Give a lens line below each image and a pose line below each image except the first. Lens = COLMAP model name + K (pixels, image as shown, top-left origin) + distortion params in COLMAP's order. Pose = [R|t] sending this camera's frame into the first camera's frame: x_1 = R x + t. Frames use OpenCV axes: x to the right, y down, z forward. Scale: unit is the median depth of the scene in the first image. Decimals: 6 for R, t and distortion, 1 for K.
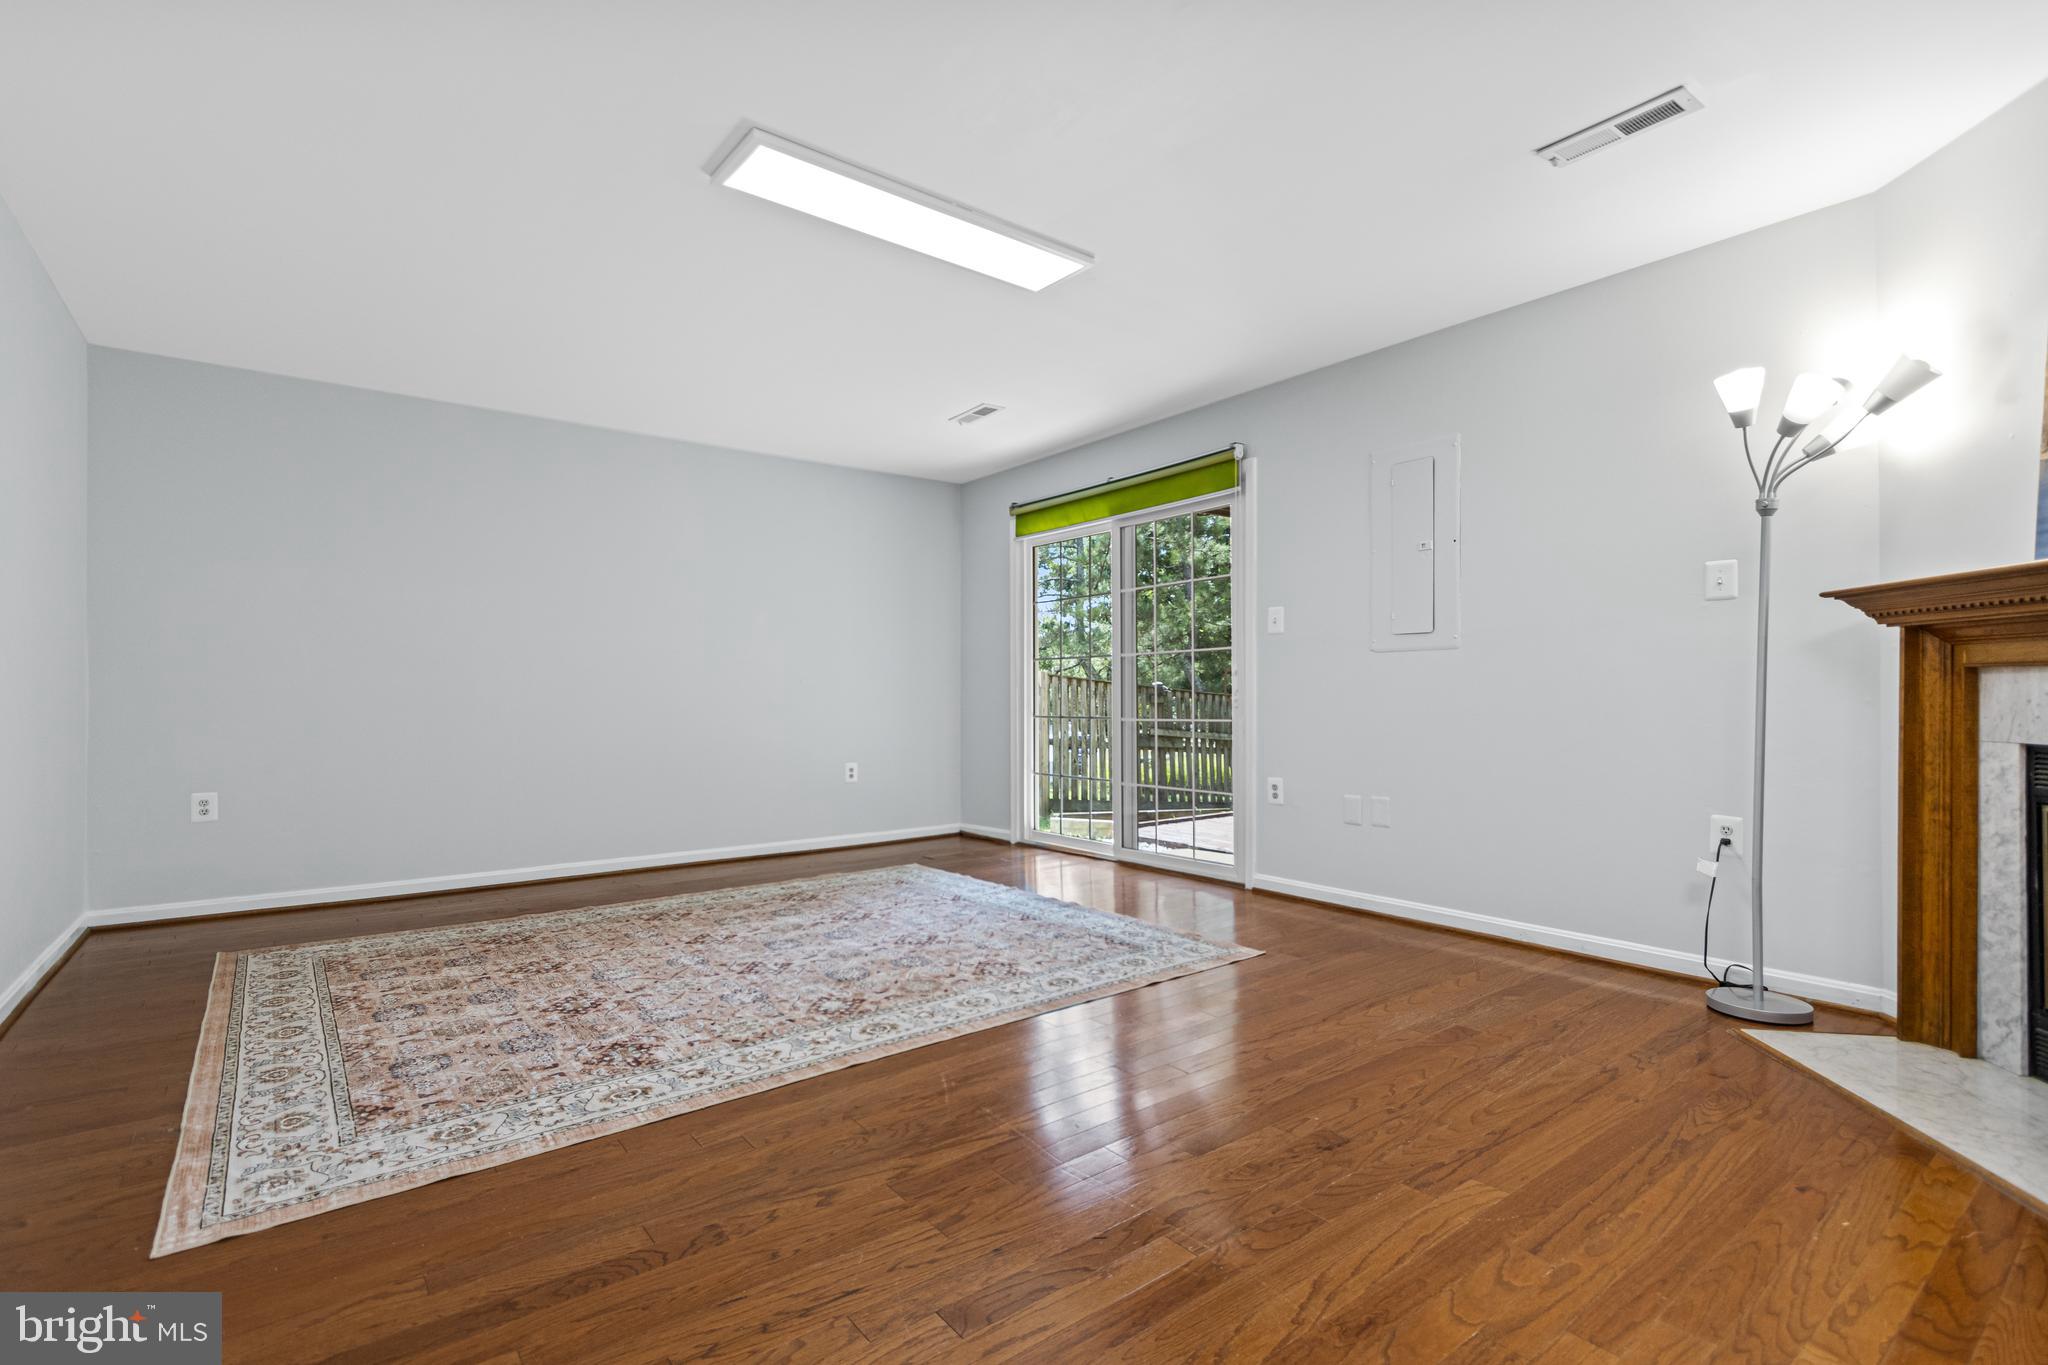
lens RADIAL K [[956.6, 0, 1021.3], [0, 956.6, 715.0], [0, 0, 1]] dist [0.026929, -0.000786]
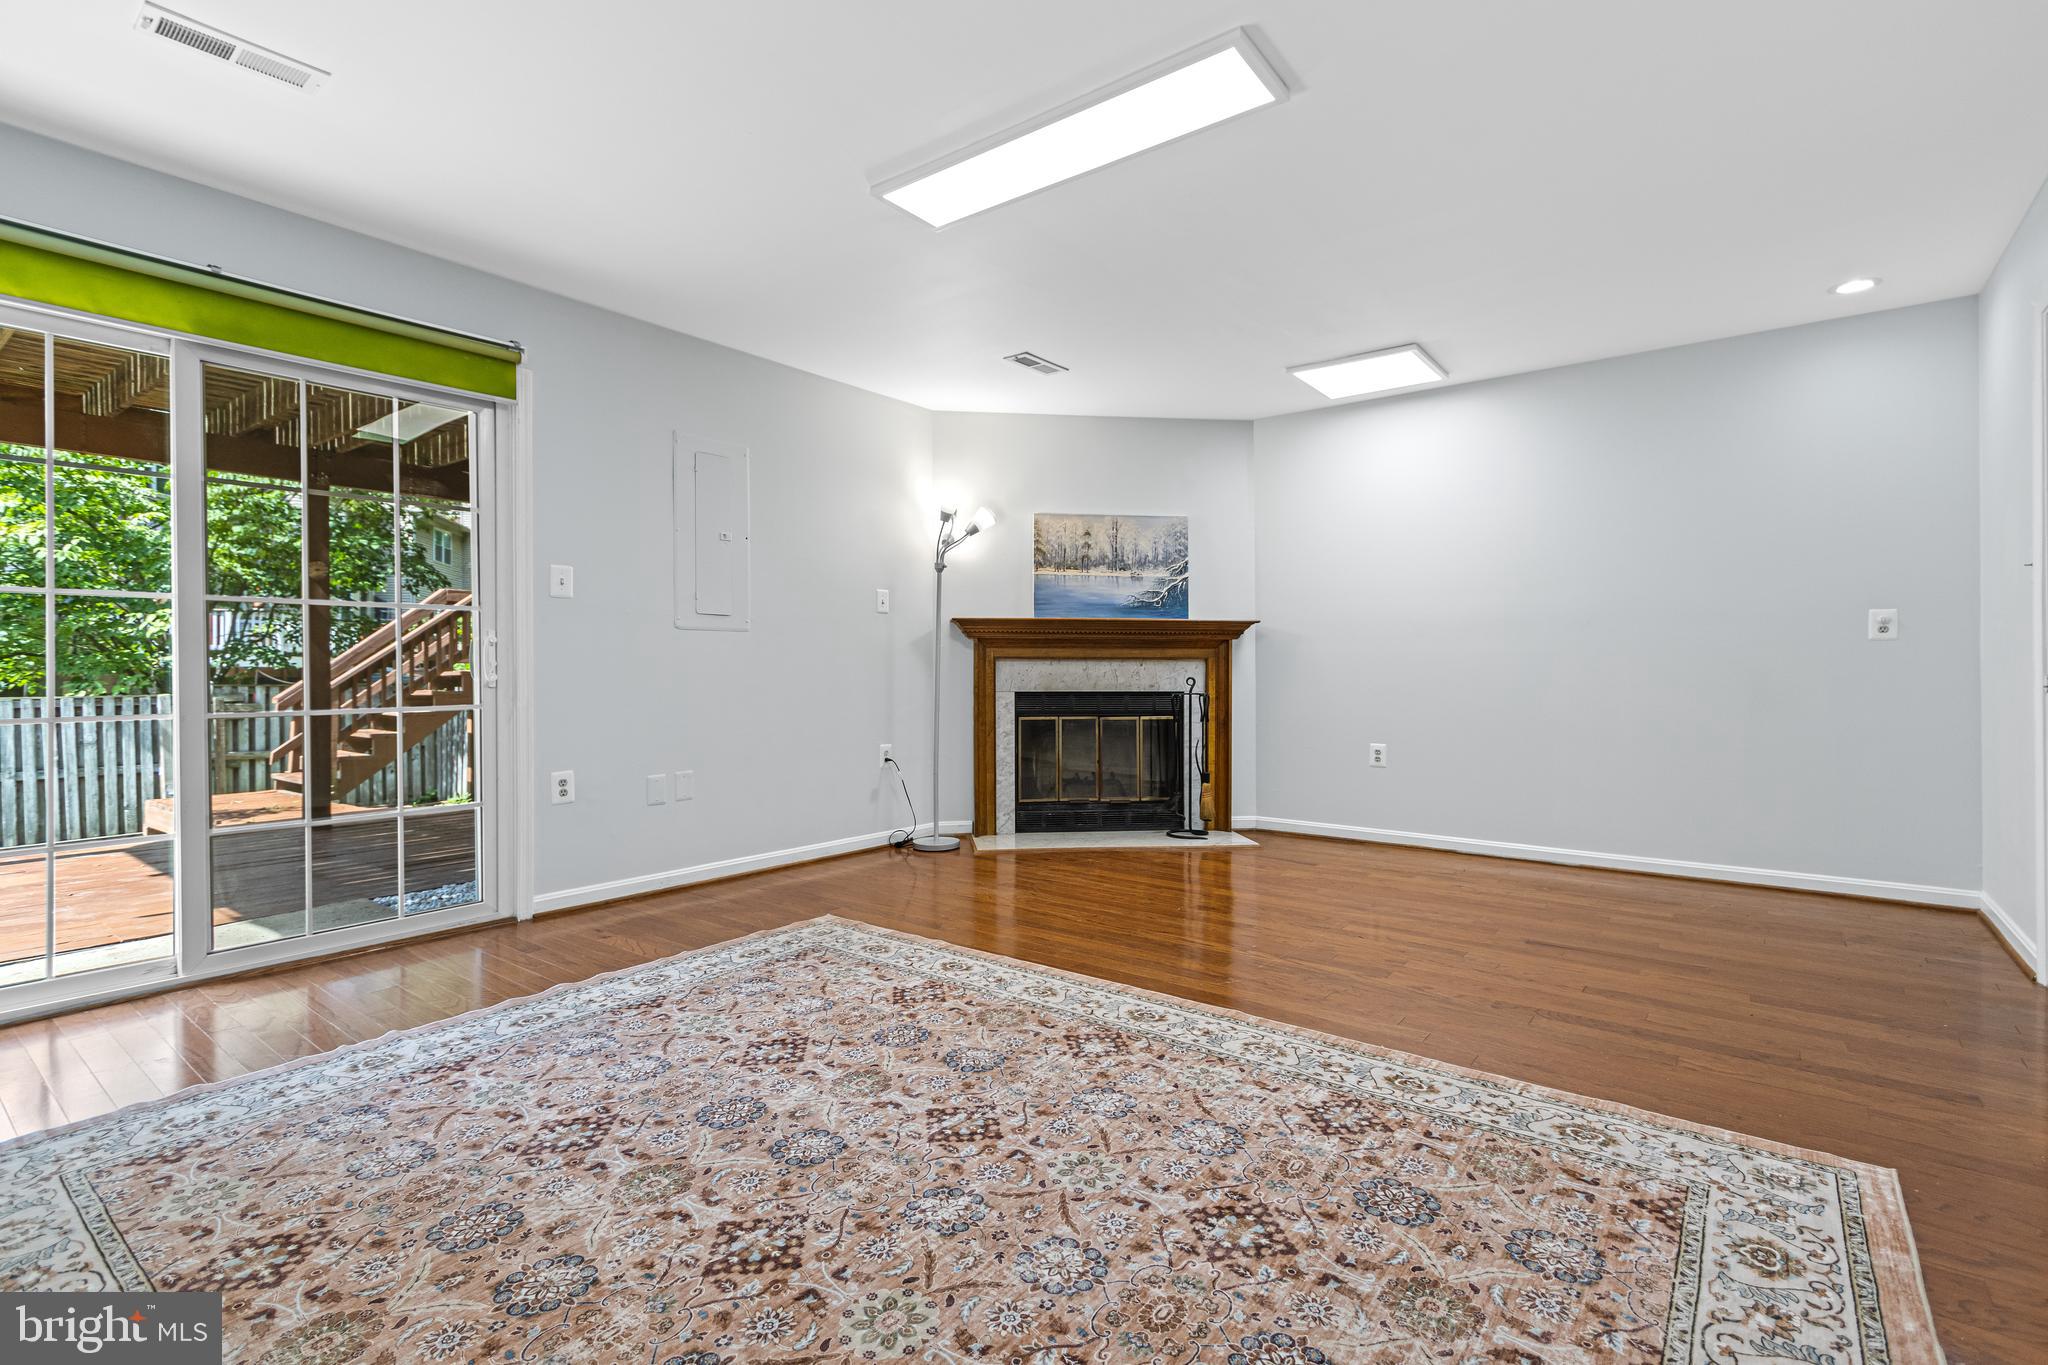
lens RADIAL K [[947.8, 0, 1015.8], [0, 947.8, 681.0], [0, 0, 1]] dist [0.006040, 0.000743]
pose [[-0.246815, -0.004841, 0.969050, -1.041342], [0.025859, 0.999599, 0.011580, -0.019587], [-0.968717, 0.027916, -0.246591, 1.367894]]
